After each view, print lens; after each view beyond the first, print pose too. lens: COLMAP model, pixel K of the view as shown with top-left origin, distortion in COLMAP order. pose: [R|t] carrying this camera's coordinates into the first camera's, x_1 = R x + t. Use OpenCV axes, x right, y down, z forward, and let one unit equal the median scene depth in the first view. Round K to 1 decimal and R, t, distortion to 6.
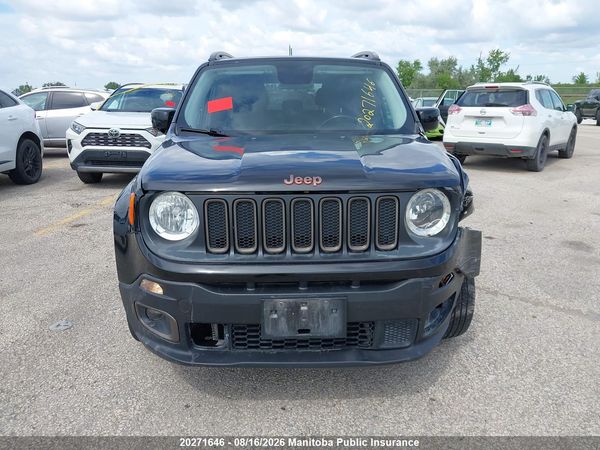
lens RADIAL K [[487.6, 0, 300.6], [0, 487.6, 223.9], [0, 0, 1]] dist [0.012888, -0.029278]
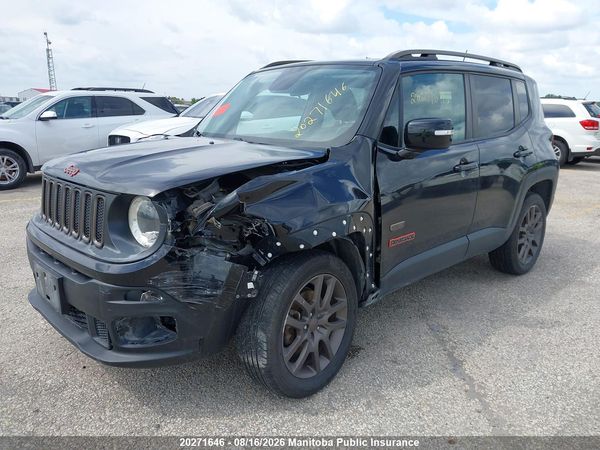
lens RADIAL K [[487.6, 0, 294.5], [0, 487.6, 222.4], [0, 0, 1]] dist [0.012888, -0.029278]
pose [[0.660562, 0.180725, -0.728695, 0.767776], [-0.200119, 0.977864, 0.061114, -0.092801], [0.723609, 0.105456, 0.682106, 0.378257]]
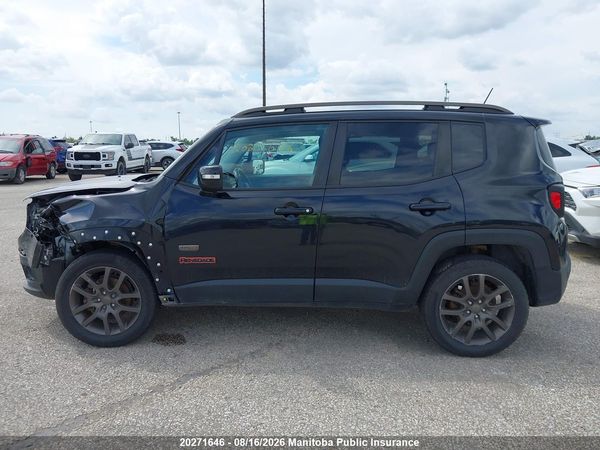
lens RADIAL K [[487.6, 0, 296.9], [0, 487.6, 227.4], [0, 0, 1]] dist [0.012888, -0.029278]
pose [[-0.083153, 0.163836, -0.982977, 1.289413], [-0.262470, 0.947964, 0.180204, -0.367210], [0.961351, 0.272986, -0.035824, 1.340997]]
